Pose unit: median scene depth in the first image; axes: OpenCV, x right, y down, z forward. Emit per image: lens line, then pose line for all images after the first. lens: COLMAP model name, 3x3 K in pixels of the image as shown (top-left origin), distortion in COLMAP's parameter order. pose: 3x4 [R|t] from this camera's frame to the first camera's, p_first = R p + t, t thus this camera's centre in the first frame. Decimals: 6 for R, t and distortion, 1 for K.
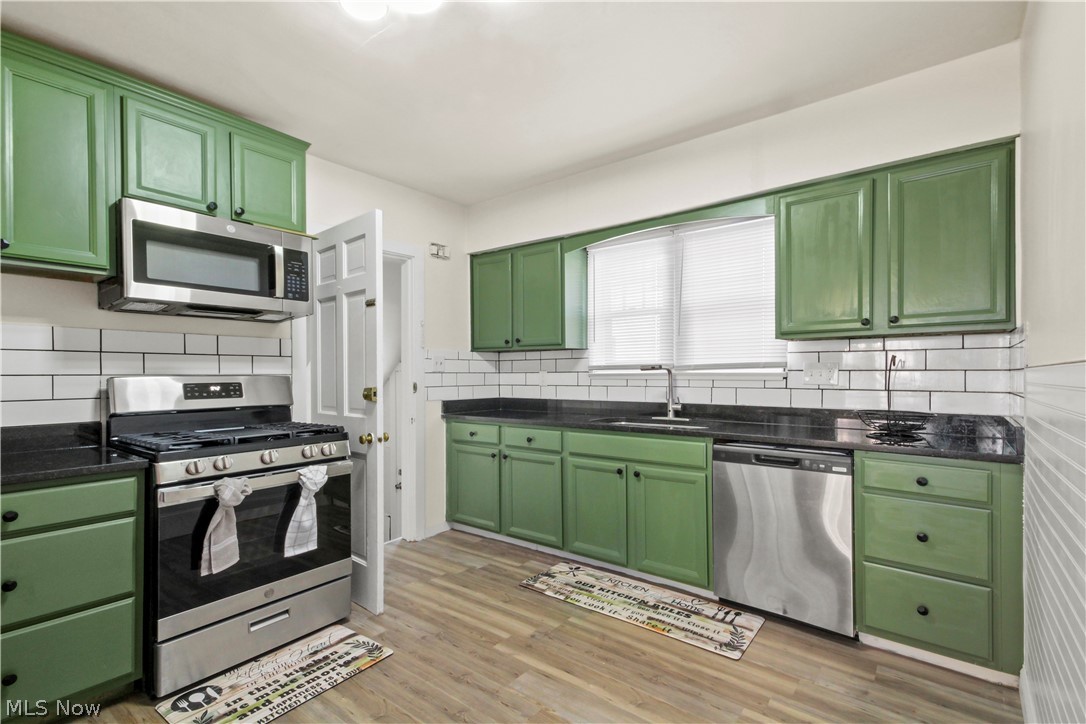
lens RADIAL K [[499.9, 0, 548.6], [0, 499.9, 369.5], [0, 0, 1]] dist [0.002820, 0.000270]
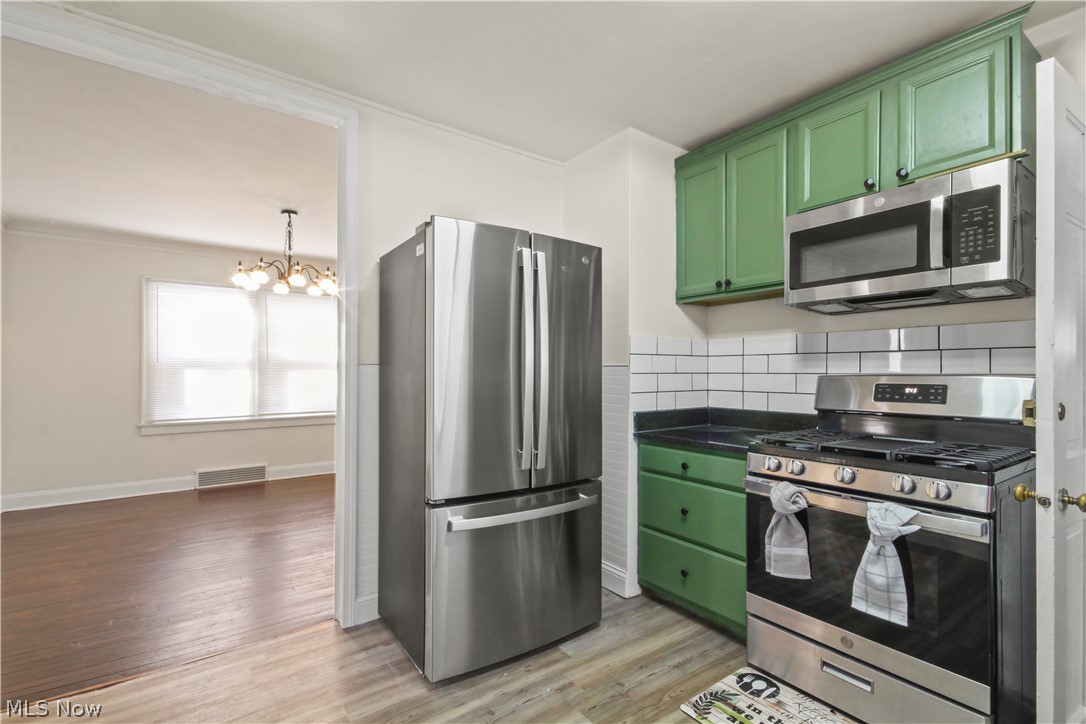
lens RADIAL K [[499.9, 0, 550.5], [0, 499.9, 369.6], [0, 0, 1]] dist [0.002820, 0.000270]
pose [[-0.288371, -0.001992, -0.957517, 0.352424], [0.003917, 0.999987, -0.003260, 0.003538], [0.957511, -0.004691, -0.288359, 0.754243]]
